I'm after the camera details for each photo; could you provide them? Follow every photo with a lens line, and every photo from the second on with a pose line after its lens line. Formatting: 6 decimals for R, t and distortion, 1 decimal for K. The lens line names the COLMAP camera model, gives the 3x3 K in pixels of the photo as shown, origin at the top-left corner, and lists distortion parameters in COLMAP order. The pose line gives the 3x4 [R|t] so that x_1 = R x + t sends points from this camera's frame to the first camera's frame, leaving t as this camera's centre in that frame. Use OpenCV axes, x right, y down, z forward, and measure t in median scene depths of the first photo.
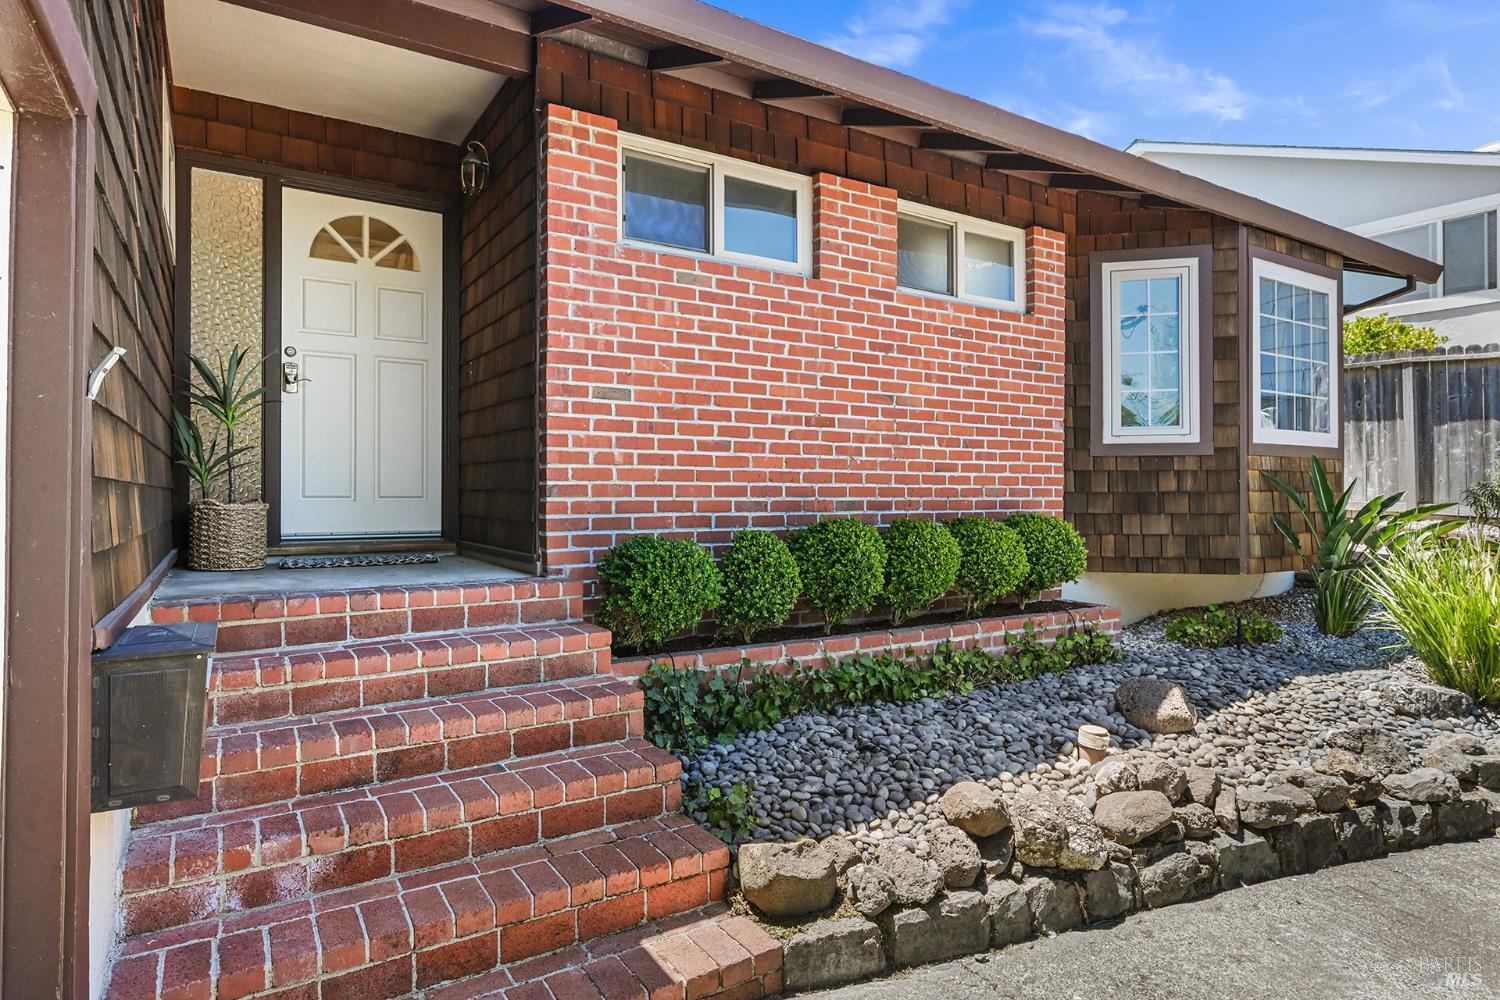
lens RADIAL K [[823.0, 0, 746.6], [0, 823.0, 492.0], [0, 0, 1]] dist [-0.002548, 0.001173]
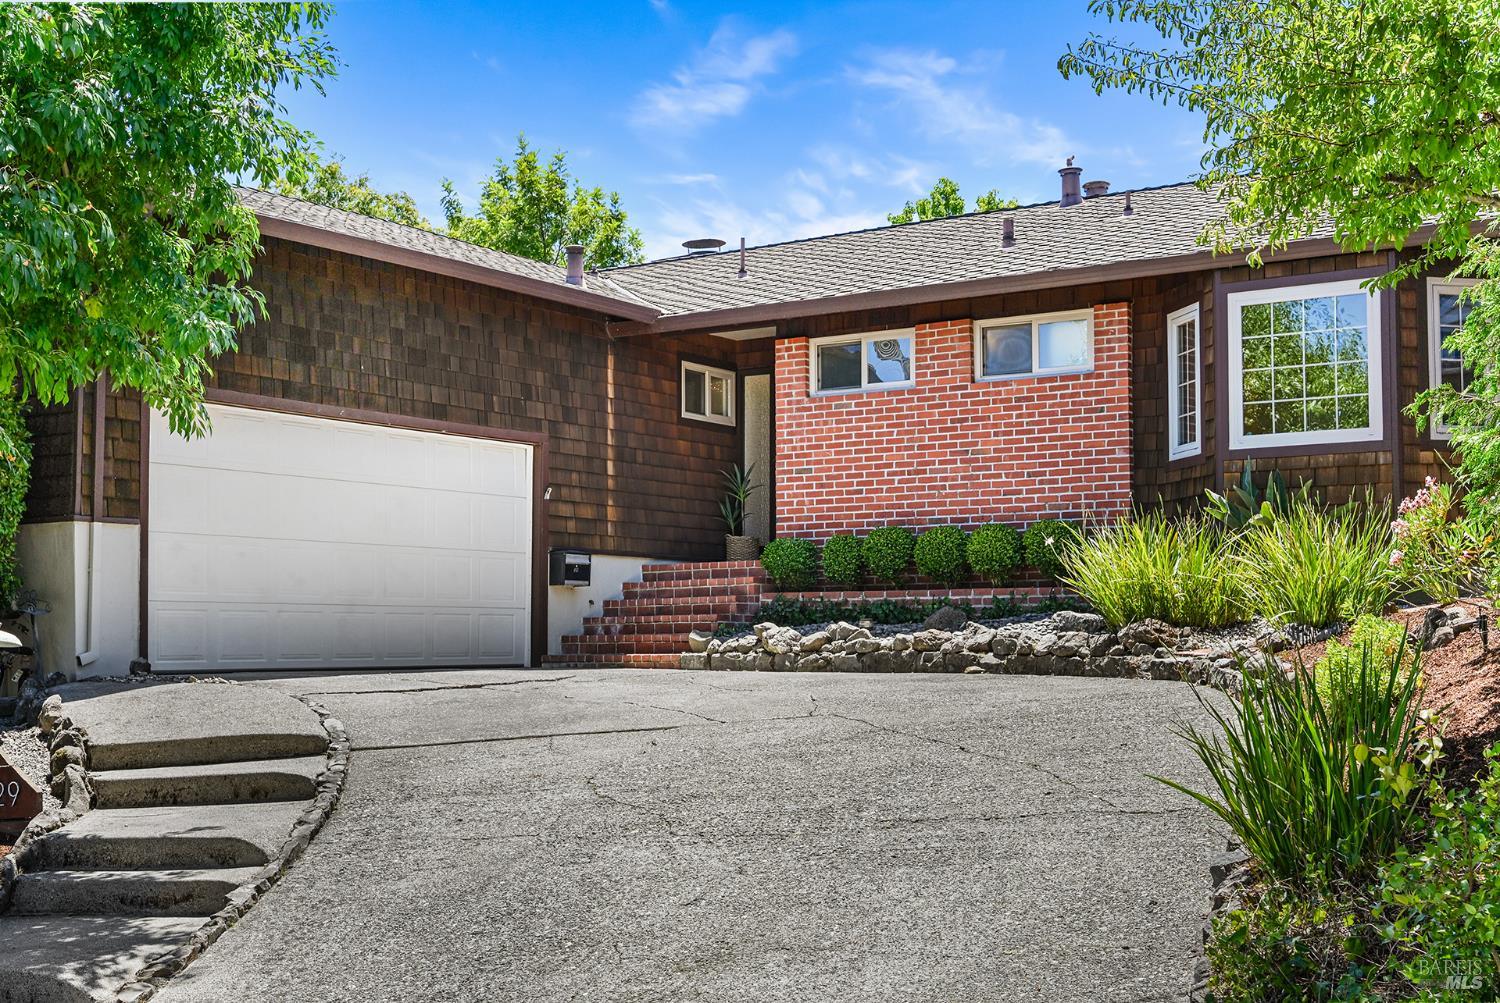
lens RADIAL K [[1911.1, 0, 751.0], [0, 1911.1, 503.2], [0, 0, 1]] dist [0.007717, 0.000000]
pose [[0.438235, -0.074848, -0.895739, 3.702502], [0.003963, 0.996678, -0.081343, 0.317572], [0.898852, 0.032097, 0.437076, -1.089764]]
